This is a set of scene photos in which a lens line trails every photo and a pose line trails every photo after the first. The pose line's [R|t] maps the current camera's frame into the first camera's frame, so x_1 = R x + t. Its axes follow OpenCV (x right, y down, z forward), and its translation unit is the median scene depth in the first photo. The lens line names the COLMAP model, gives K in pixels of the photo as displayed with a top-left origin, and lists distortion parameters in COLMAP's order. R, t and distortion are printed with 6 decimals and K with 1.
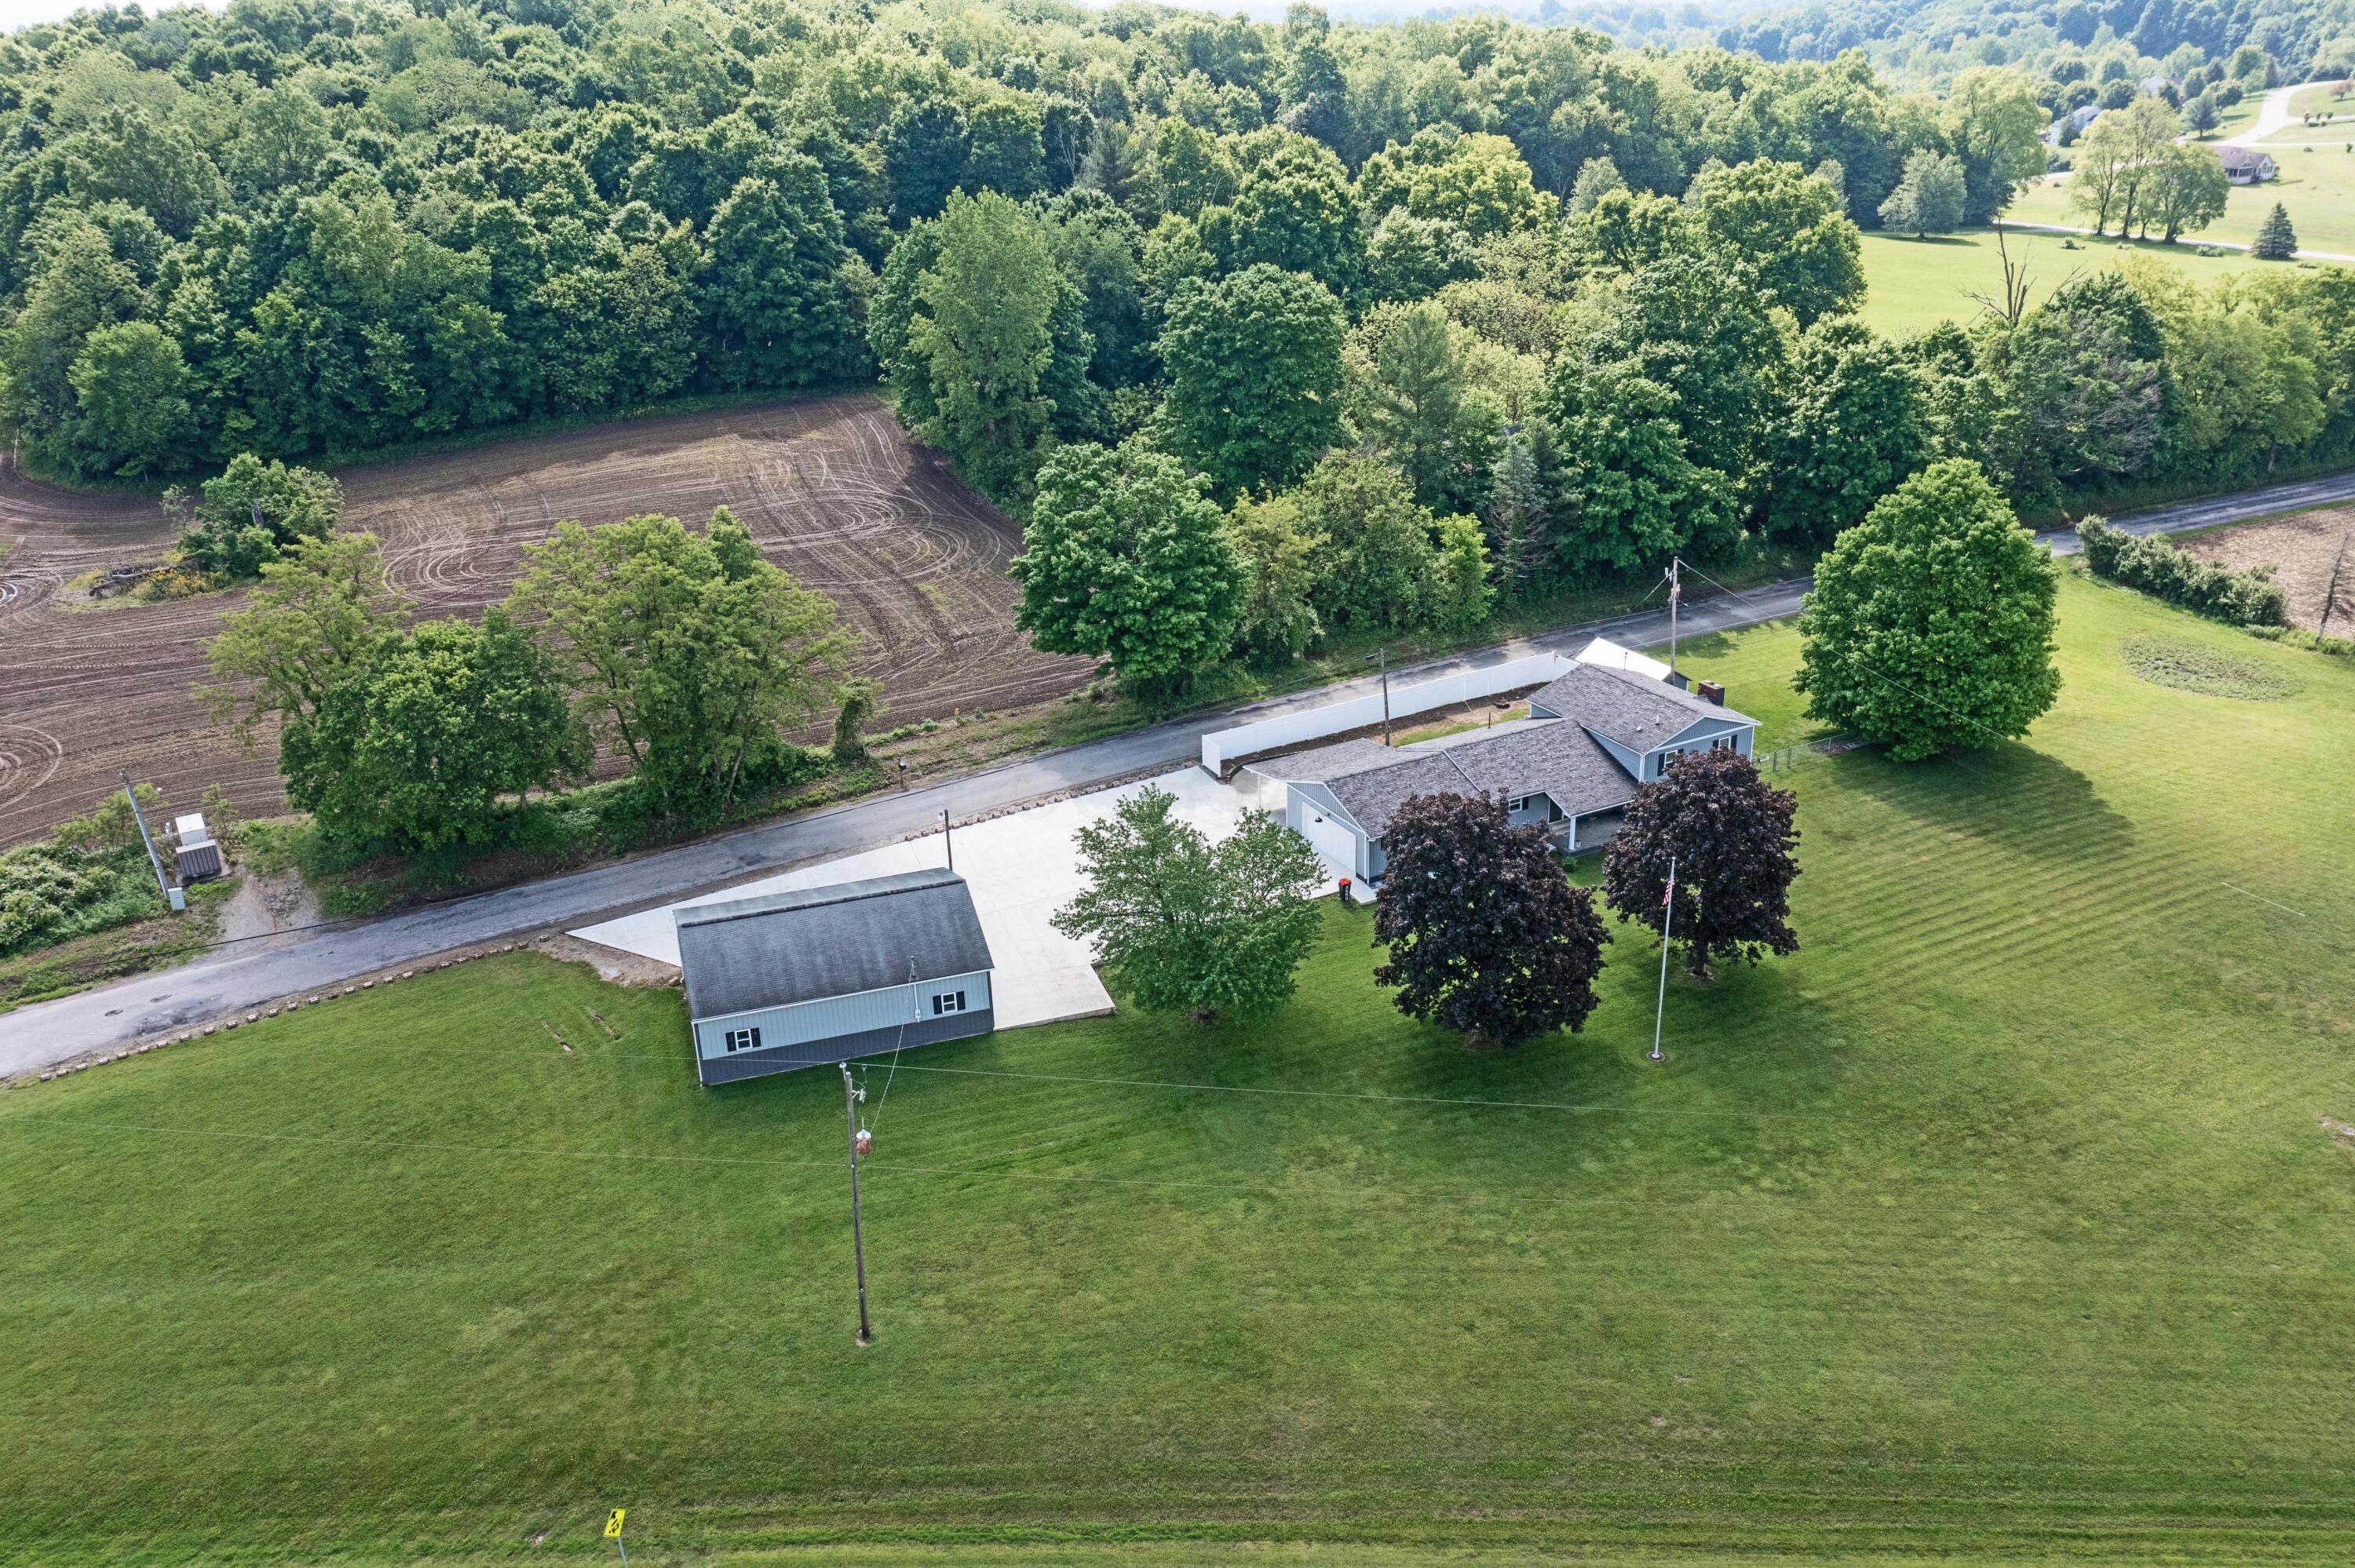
lens RADIAL K [[1844.2, 0, 1177.5], [0, 1844.2, 784.0], [0, 0, 1]] dist [-0.001294, -0.000307]
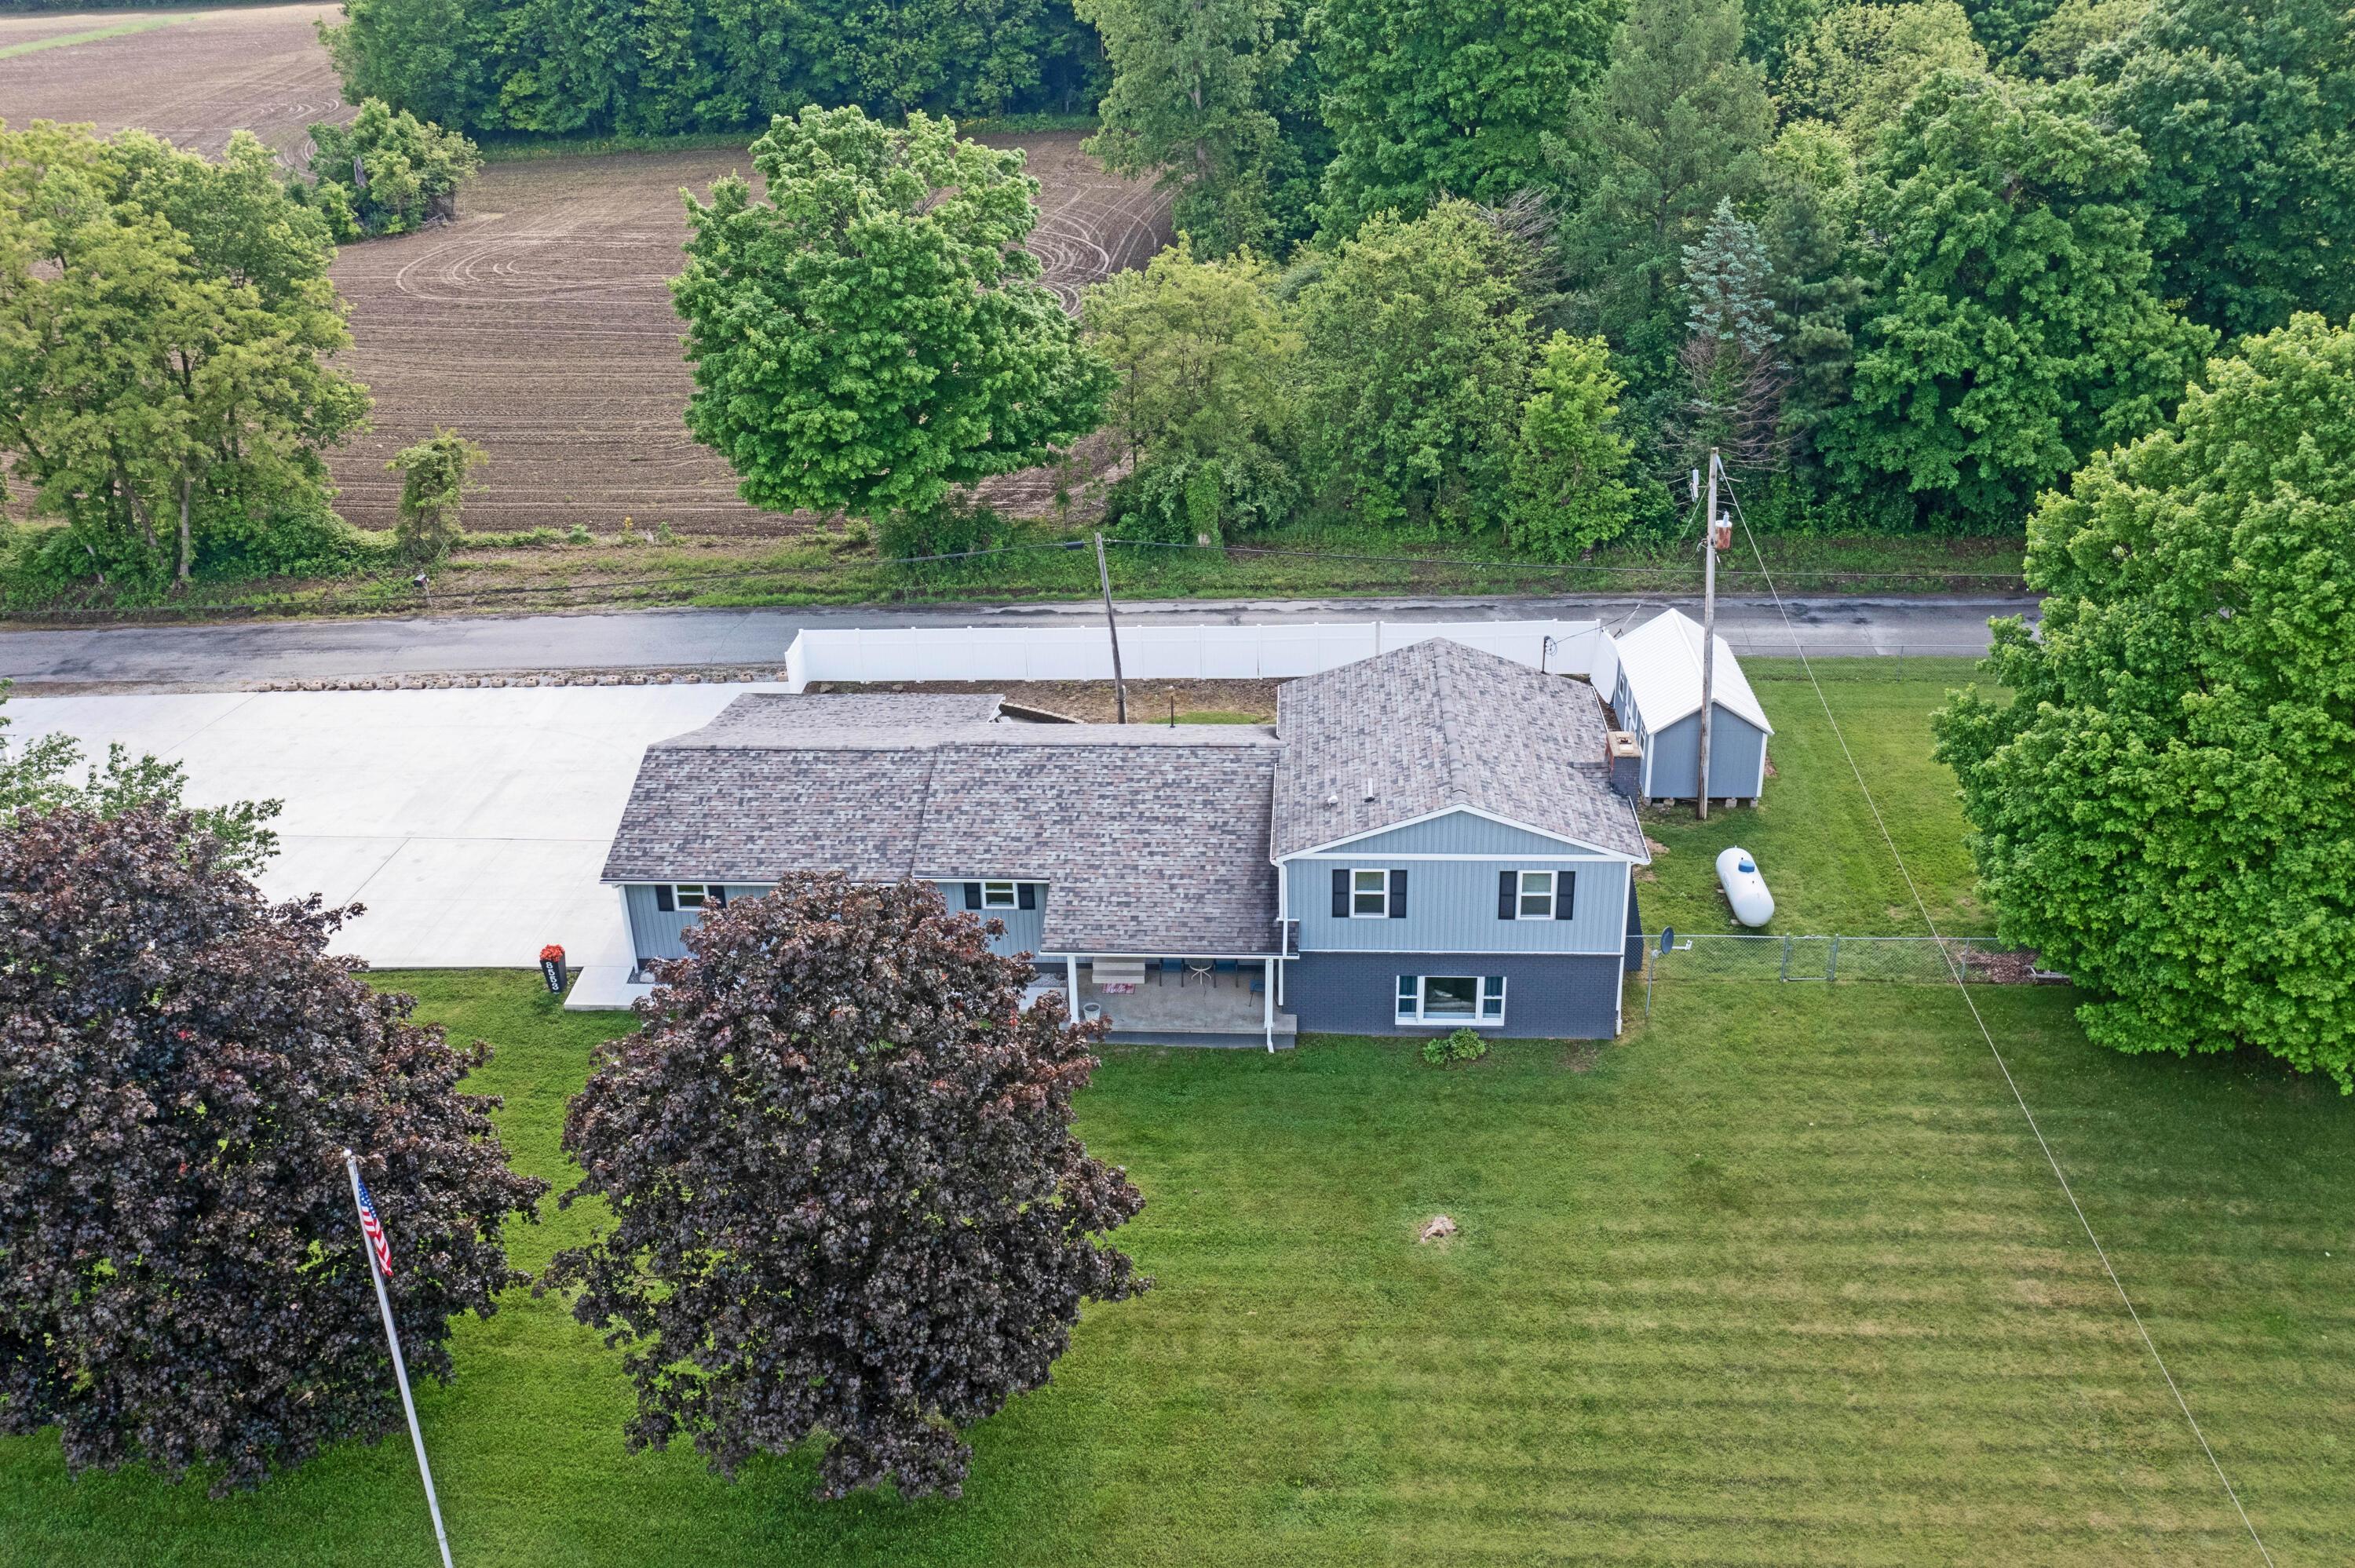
lens RADIAL K [[1904.8, 0, 1177.5], [0, 1904.8, 784.0], [0, 0, 1]] dist [-0.000904, -0.003727]
pose [[0.861308, 0.236700, -0.449580, 0.329927], [-0.204800, 0.971526, 0.119142, -0.062709], [0.464980, -0.010544, 0.885259, 0.465226]]
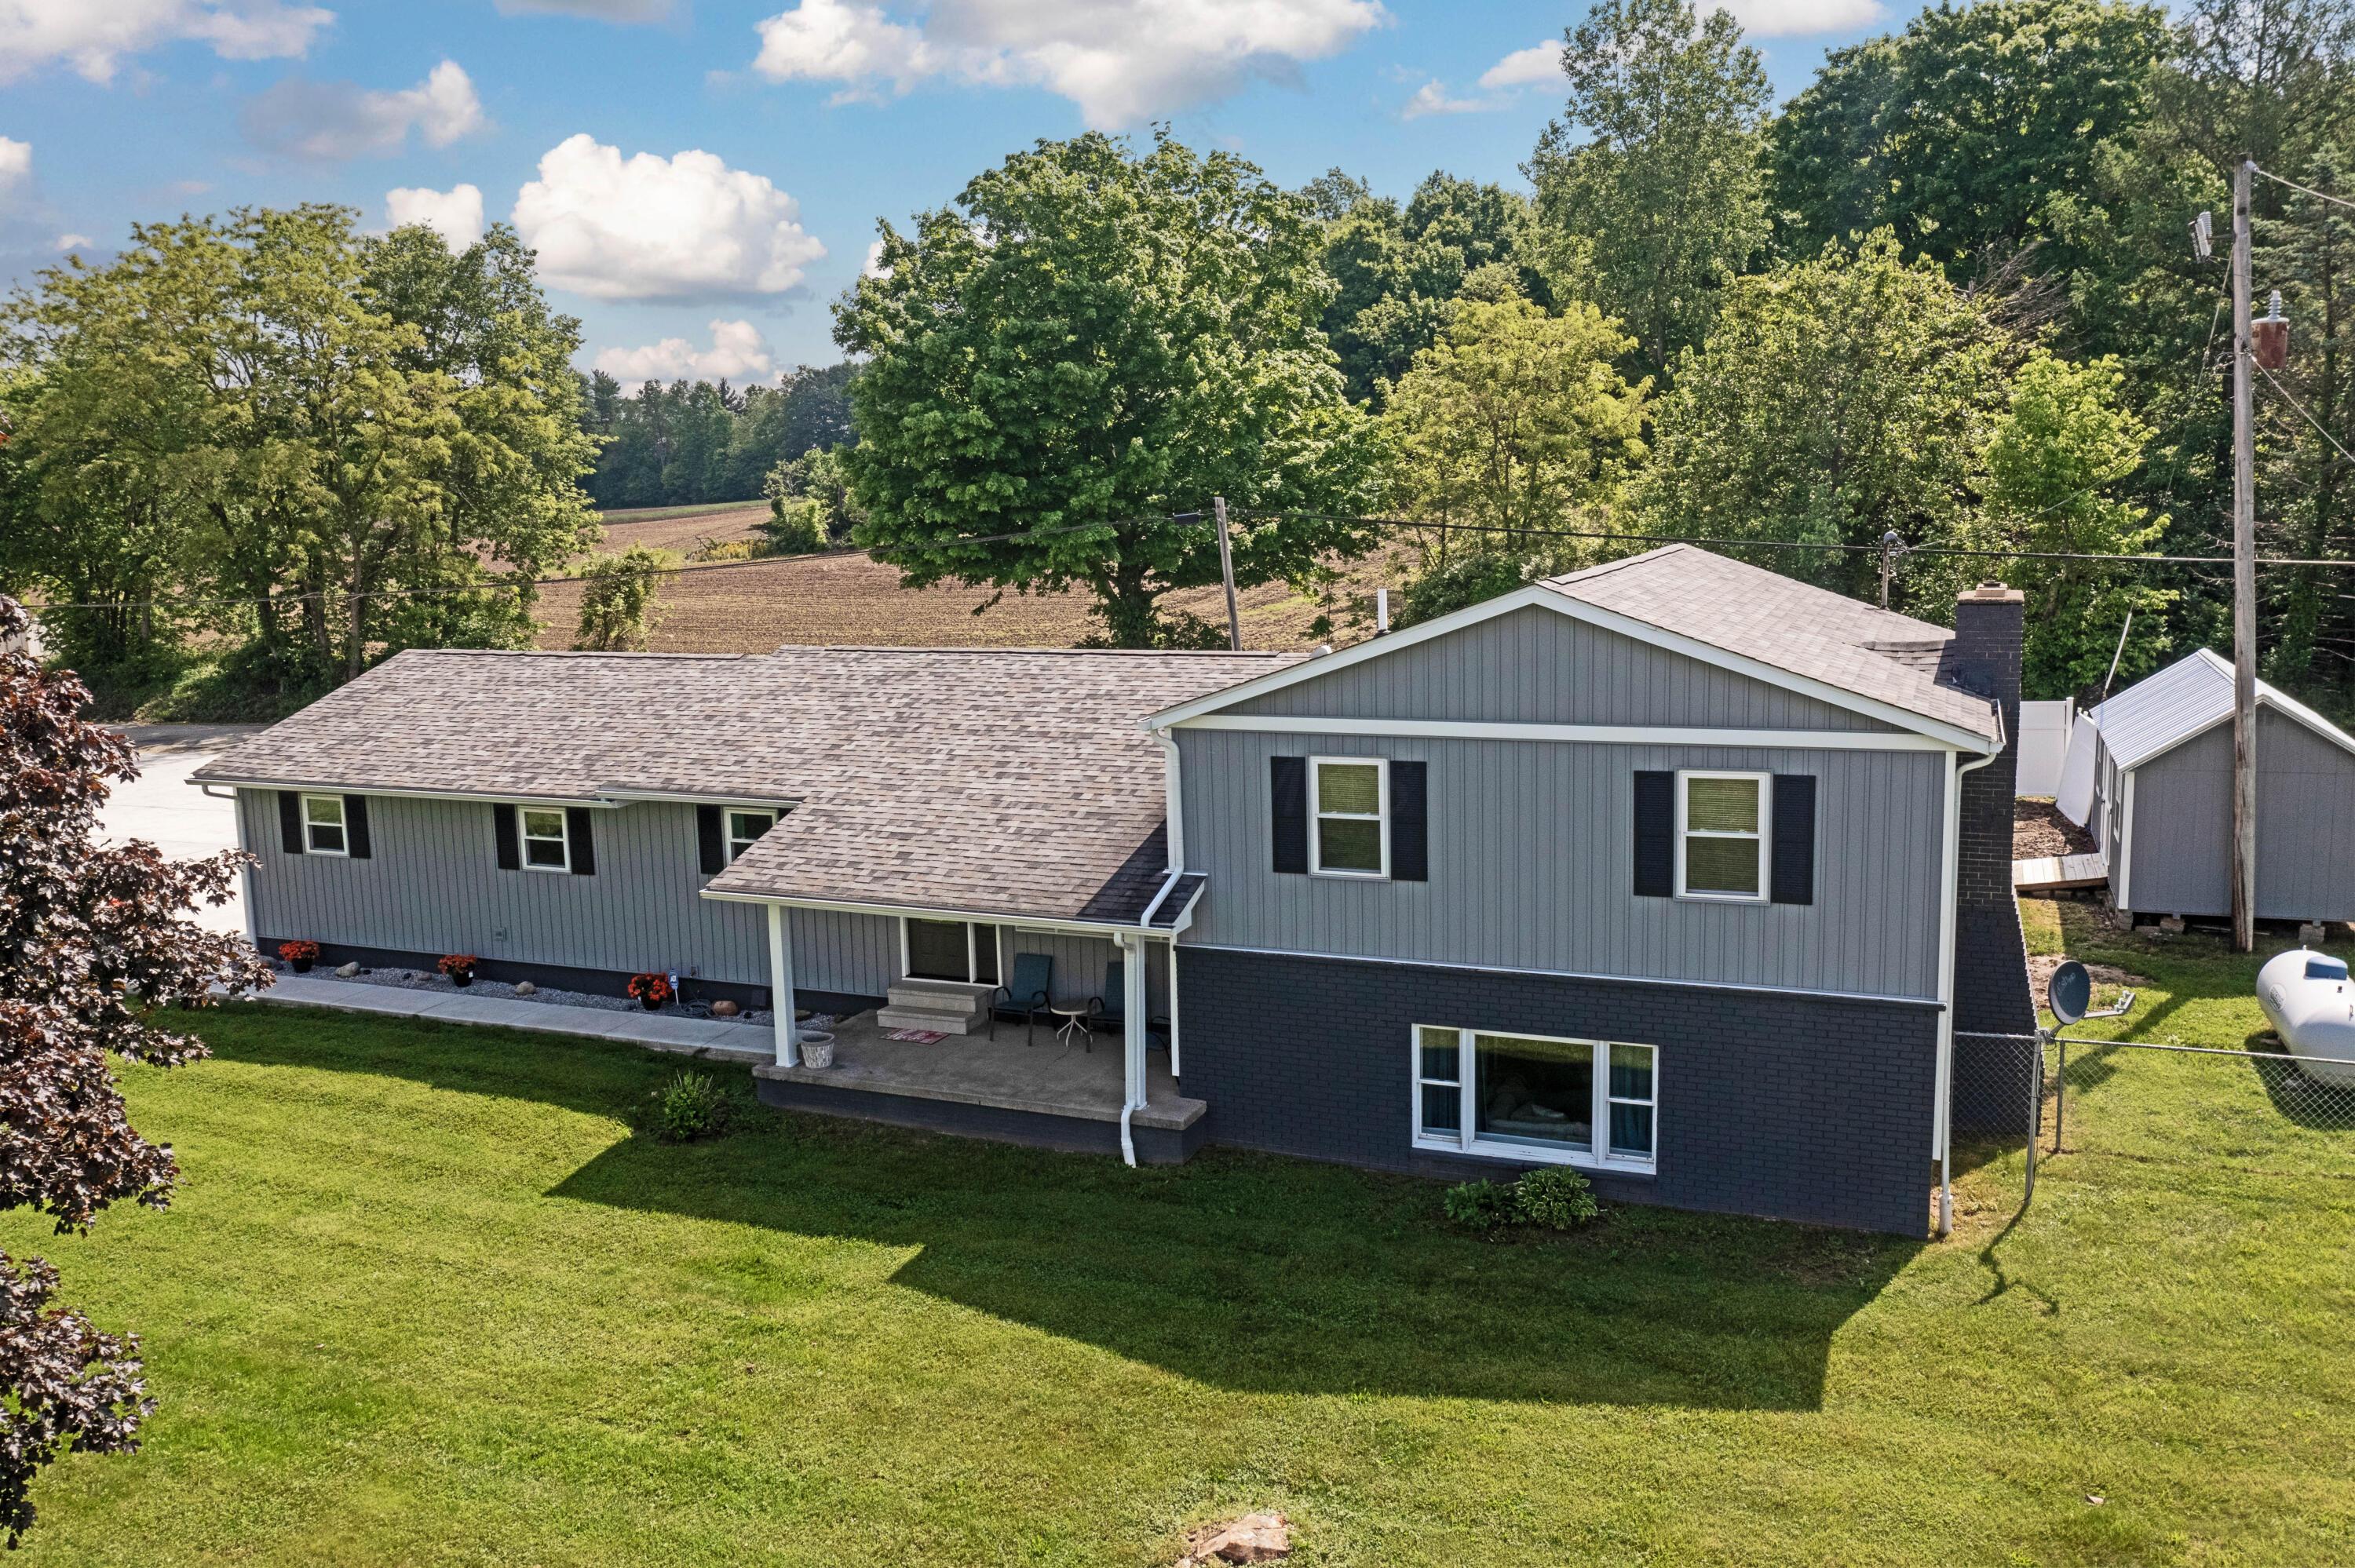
lens RADIAL K [[1844.2, 0, 1177.5], [0, 1844.2, 784.0], [0, 0, 1]] dist [-0.001294, -0.000307]
pose [[0.645999, 0.142851, -0.749853, 0.314819], [-0.299870, 0.950851, -0.077196, 0.003511], [0.701971, 0.274728, 0.657085, 0.673841]]
